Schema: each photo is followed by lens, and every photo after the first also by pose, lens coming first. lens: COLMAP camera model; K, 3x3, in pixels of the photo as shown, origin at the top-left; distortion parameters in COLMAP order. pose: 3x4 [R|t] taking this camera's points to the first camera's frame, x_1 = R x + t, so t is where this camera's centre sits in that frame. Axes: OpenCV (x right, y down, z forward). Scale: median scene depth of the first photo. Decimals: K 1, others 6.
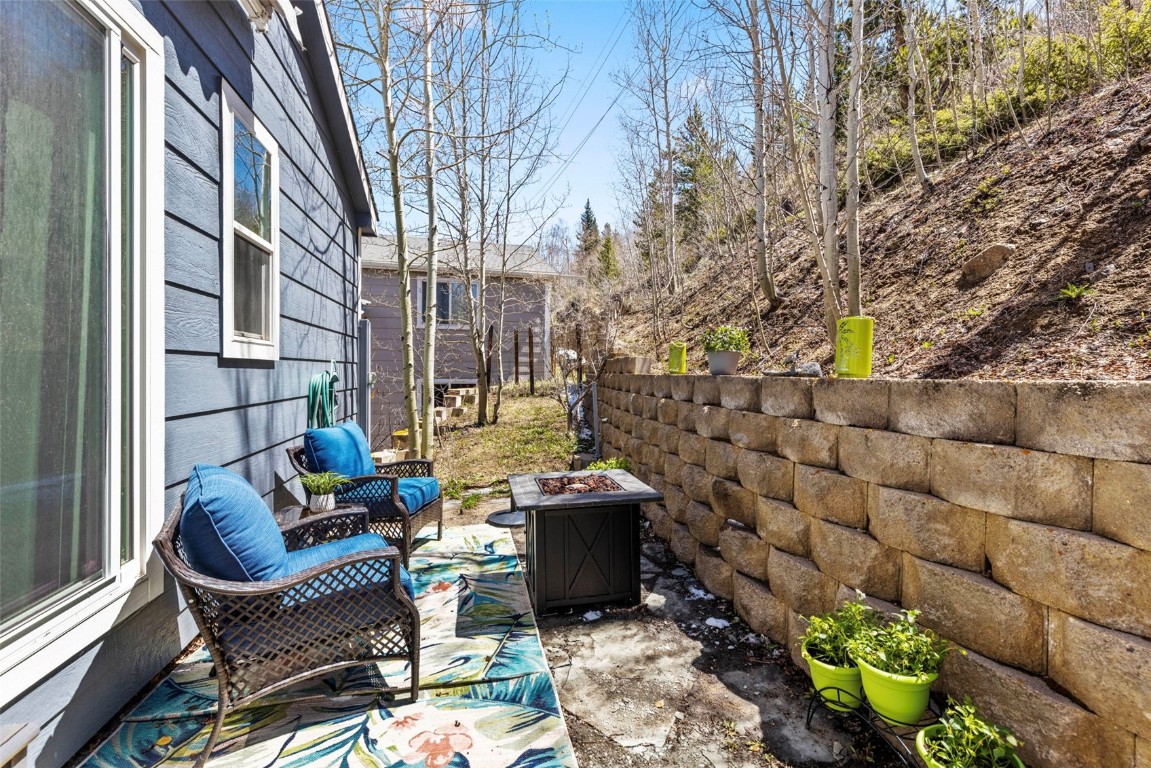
lens RADIAL K [[519.4, 0, 576.5], [0, 519.4, 368.6], [0, 0, 1]] dist [0.002538, 0.000214]
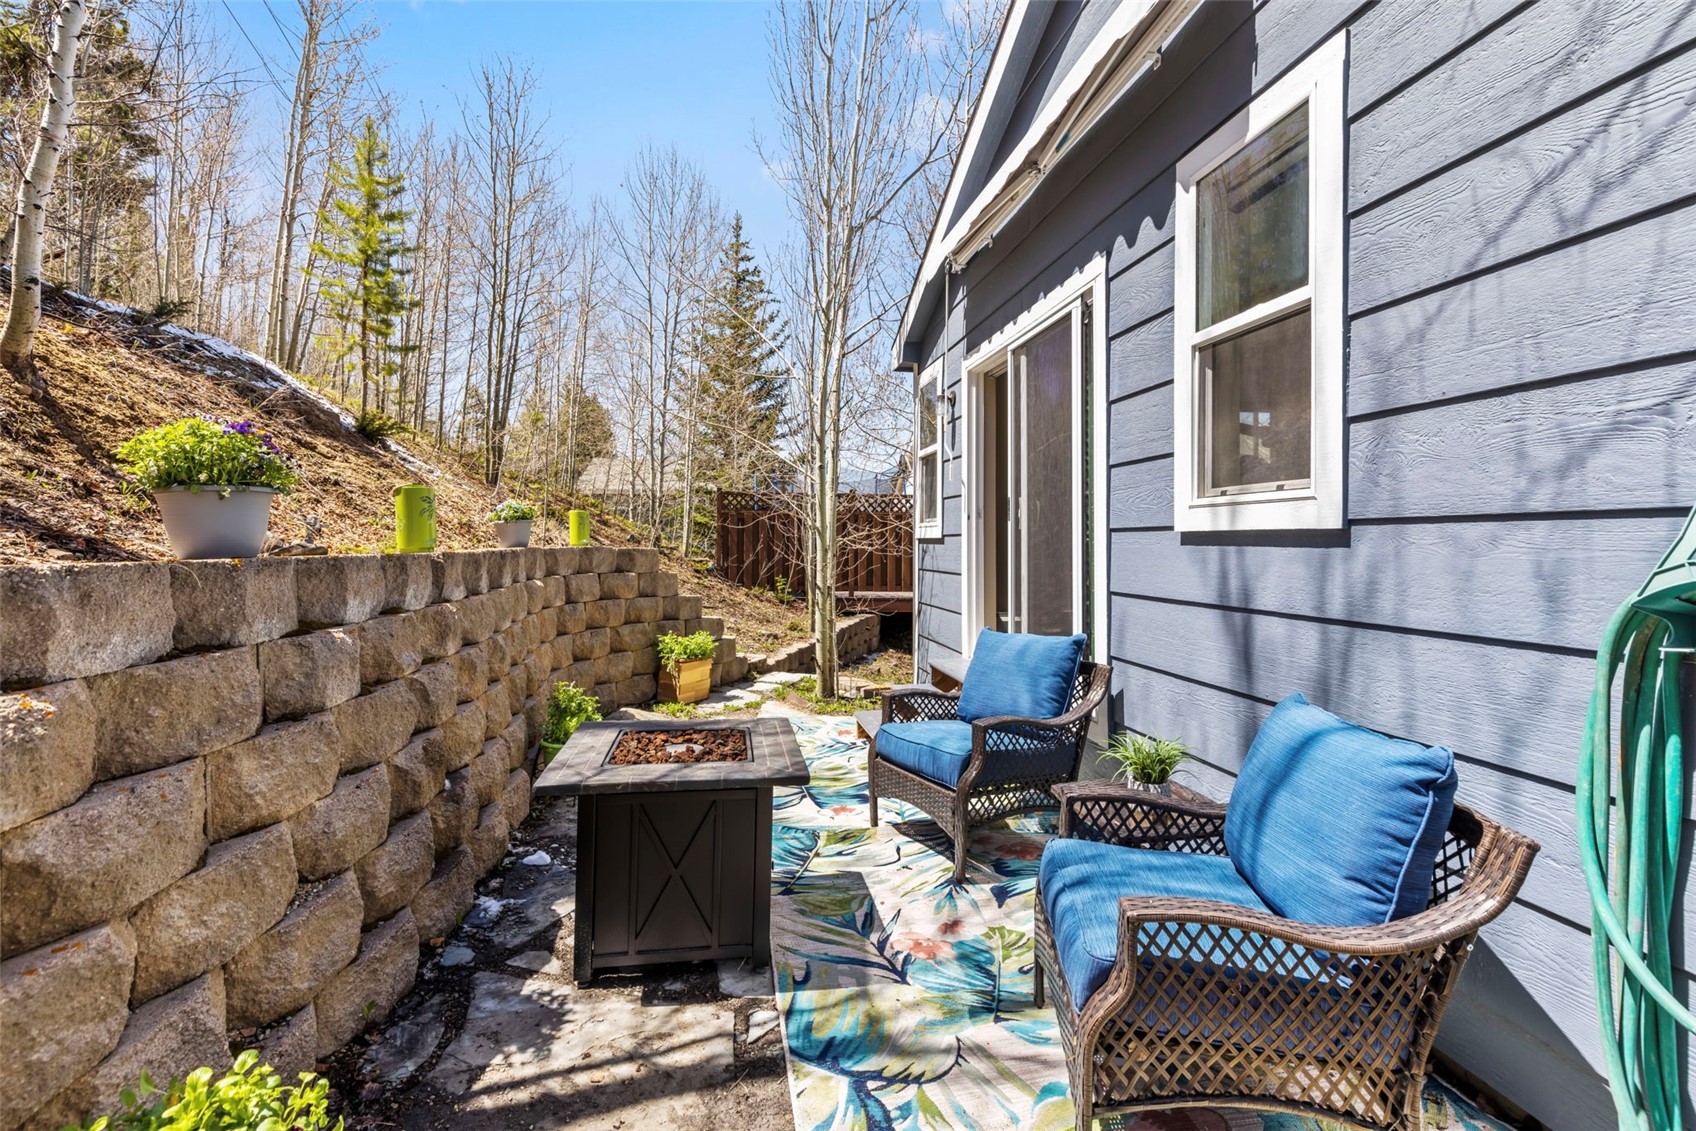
lens RADIAL K [[765.4, 0, 849.5], [0, 765.4, 542.9], [0, 0, 1]] dist [0.002538, 0.000214]
pose [[-0.999525, -0.006649, 0.030104, -0.208099], [-0.006582, 0.999976, 0.002334, -0.003112], [-0.030119, 0.002134, -0.999544, 1.857853]]
